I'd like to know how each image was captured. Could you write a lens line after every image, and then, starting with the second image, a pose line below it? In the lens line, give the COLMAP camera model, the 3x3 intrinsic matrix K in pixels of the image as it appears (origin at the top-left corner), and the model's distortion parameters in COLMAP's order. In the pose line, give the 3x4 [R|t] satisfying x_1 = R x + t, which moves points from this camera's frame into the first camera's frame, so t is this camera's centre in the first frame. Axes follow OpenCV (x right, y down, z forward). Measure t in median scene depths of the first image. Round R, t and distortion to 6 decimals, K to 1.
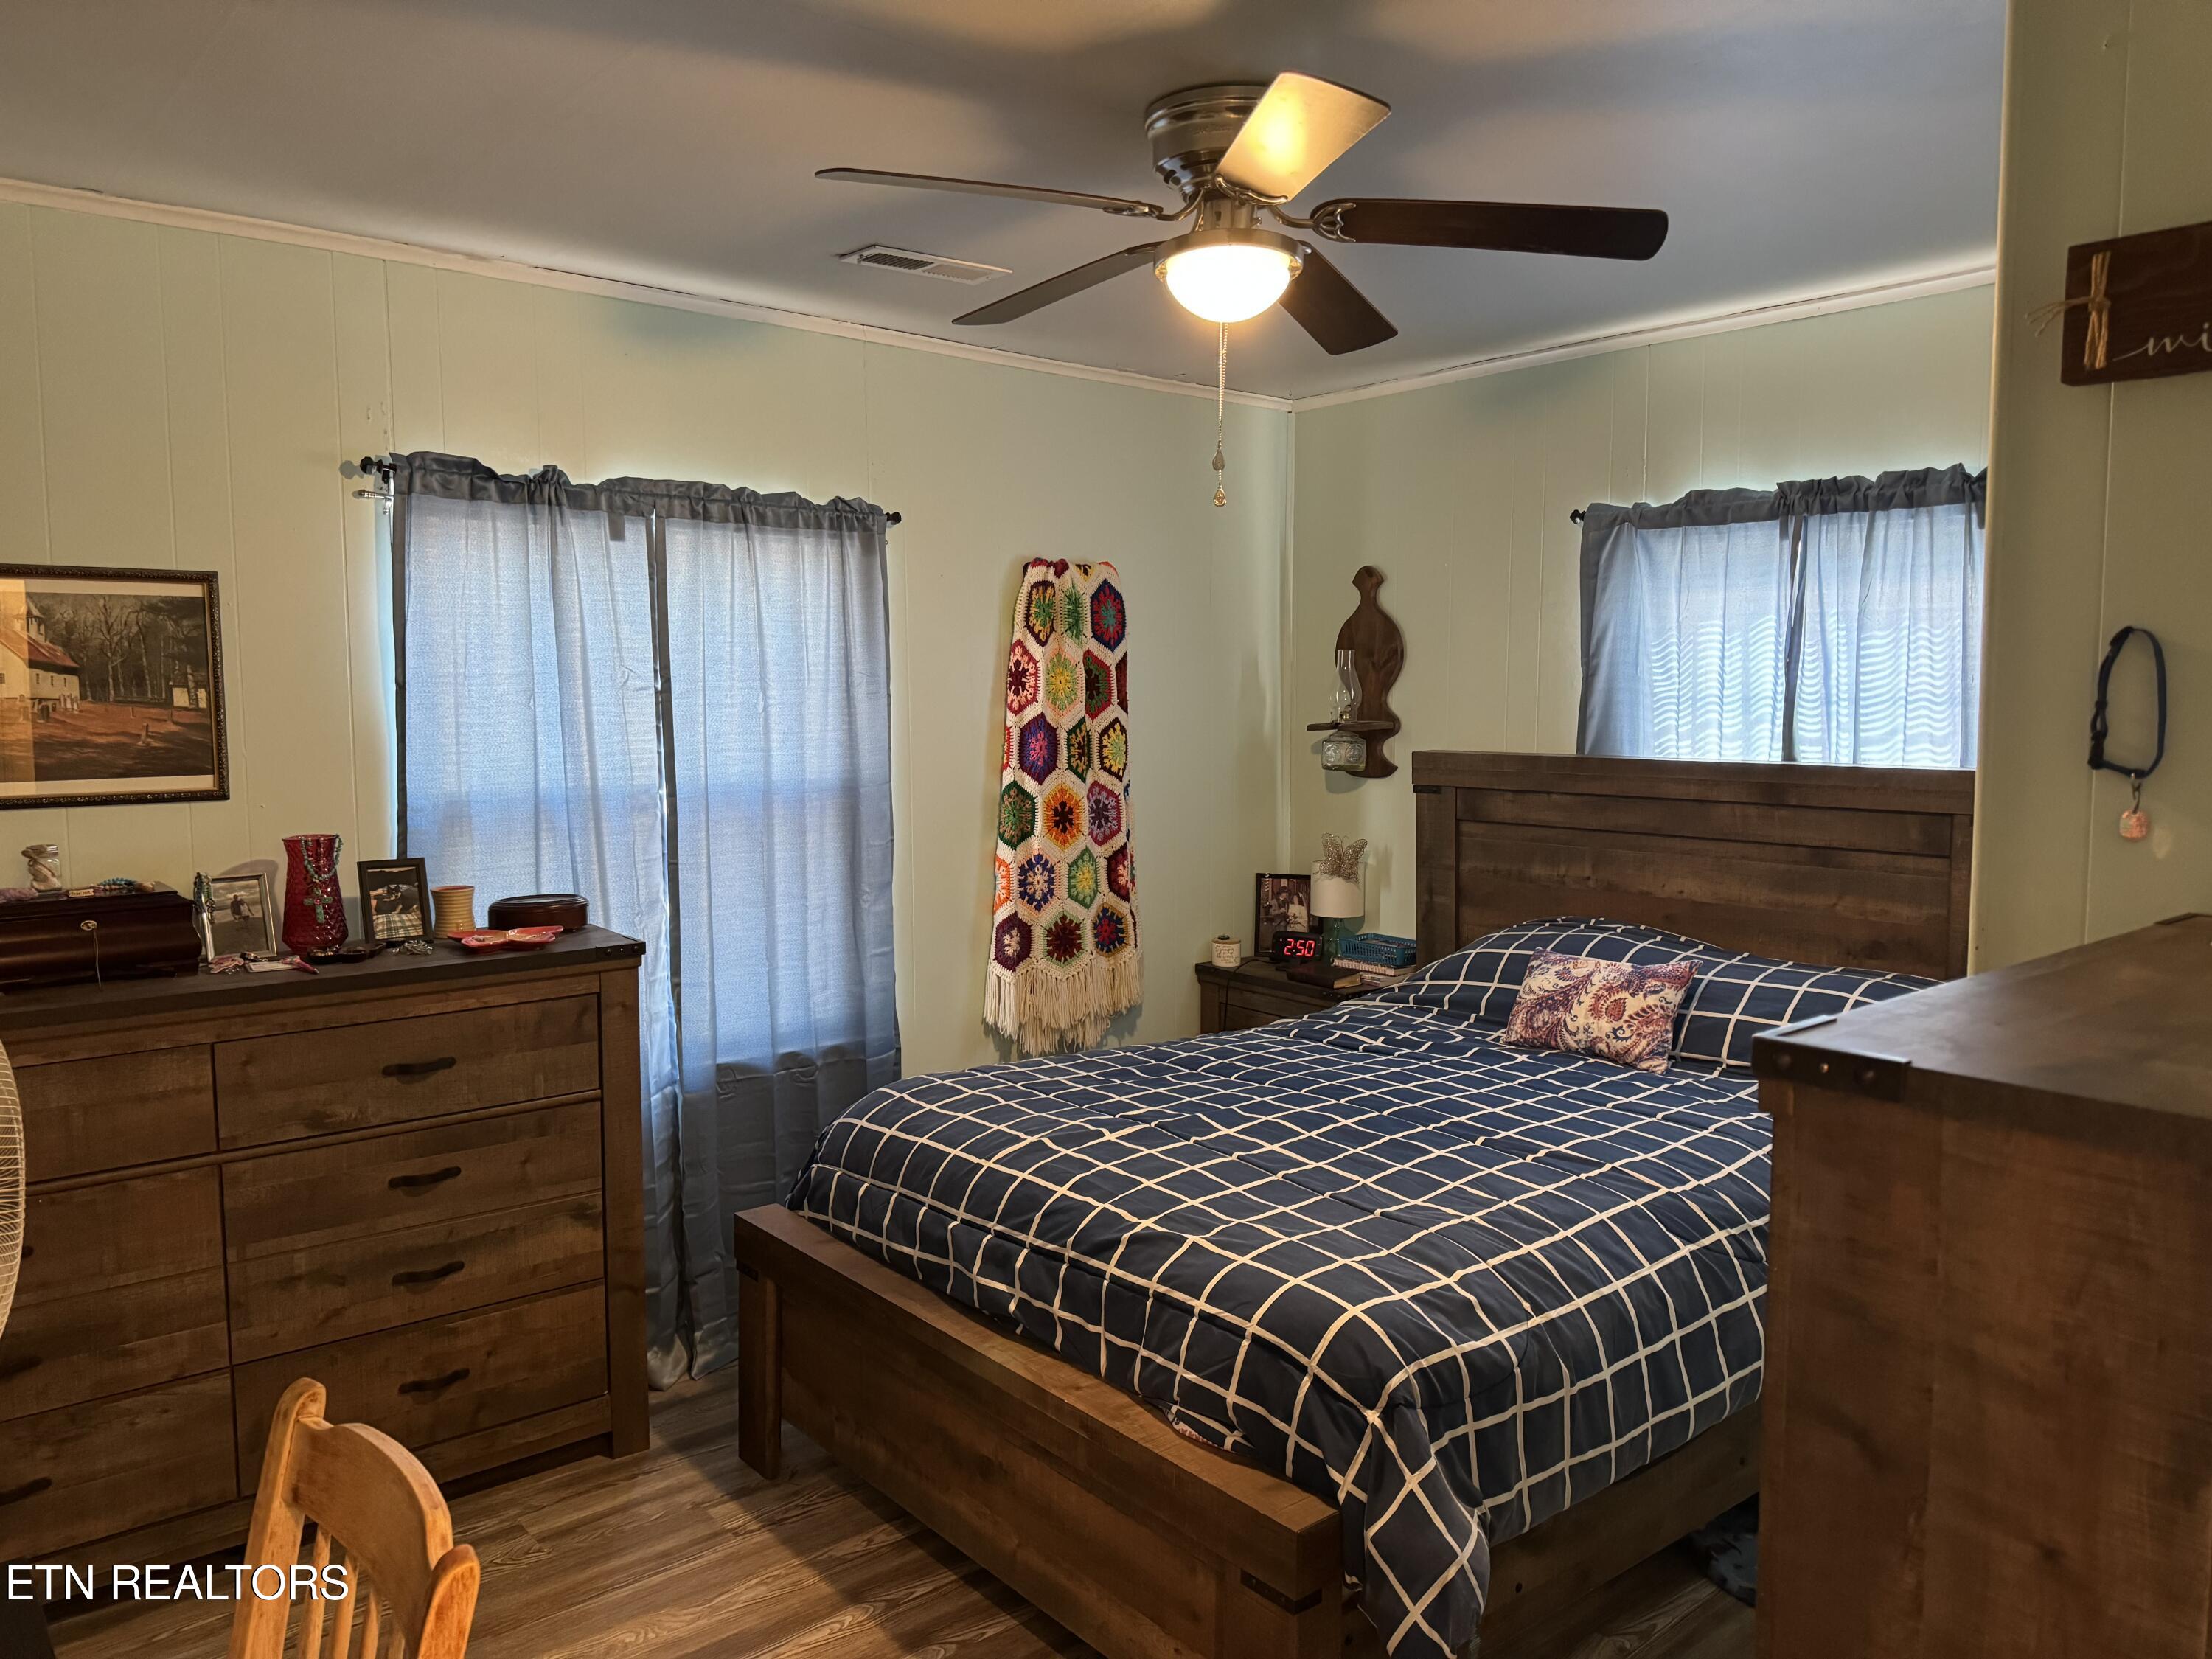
lens RADIAL K [[1564.0, 0, 1093.3], [0, 1564.0, 828.6], [0, 0, 1]] dist [0.059374, -0.056117]
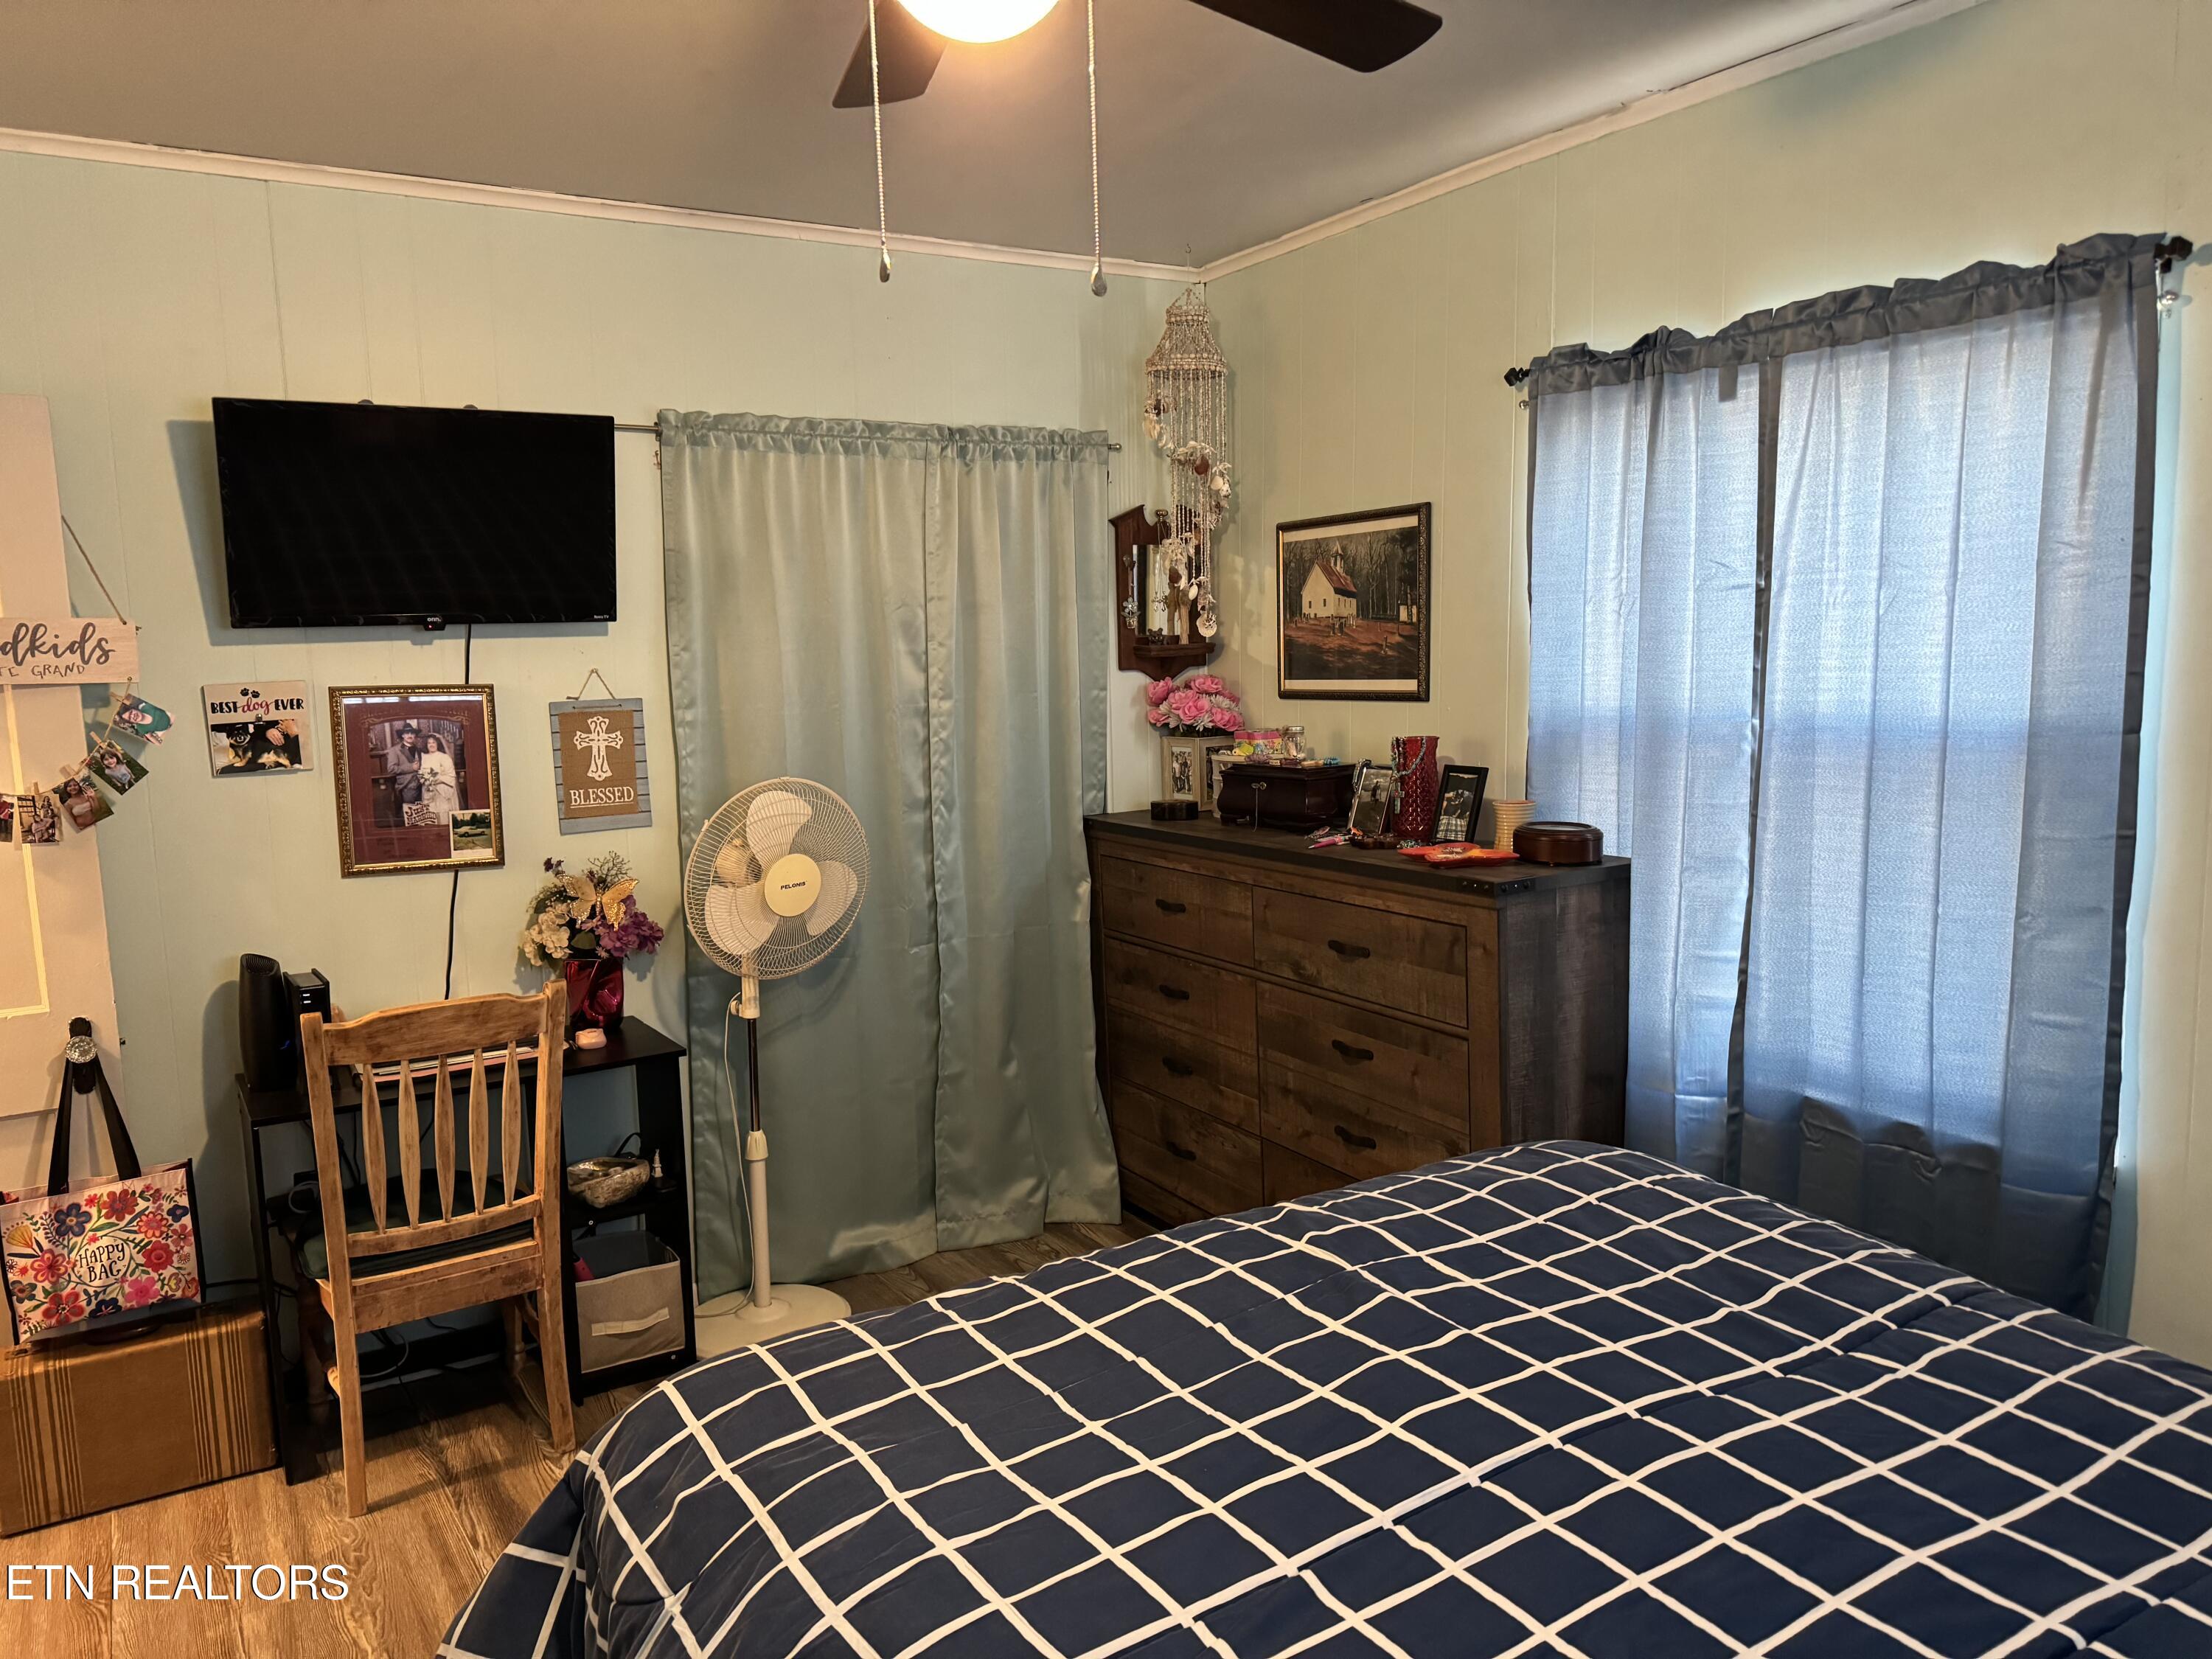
lens RADIAL K [[1544.1, 0, 1103.1], [0, 1544.1, 837.1], [0, 0, 1]] dist [0.118572, -0.179903]
pose [[-0.127449, 0.131984, -0.983024, 0.611439], [-0.060000, 0.988266, 0.140467, -0.064610], [0.990029, 0.076884, -0.118034, 0.895139]]
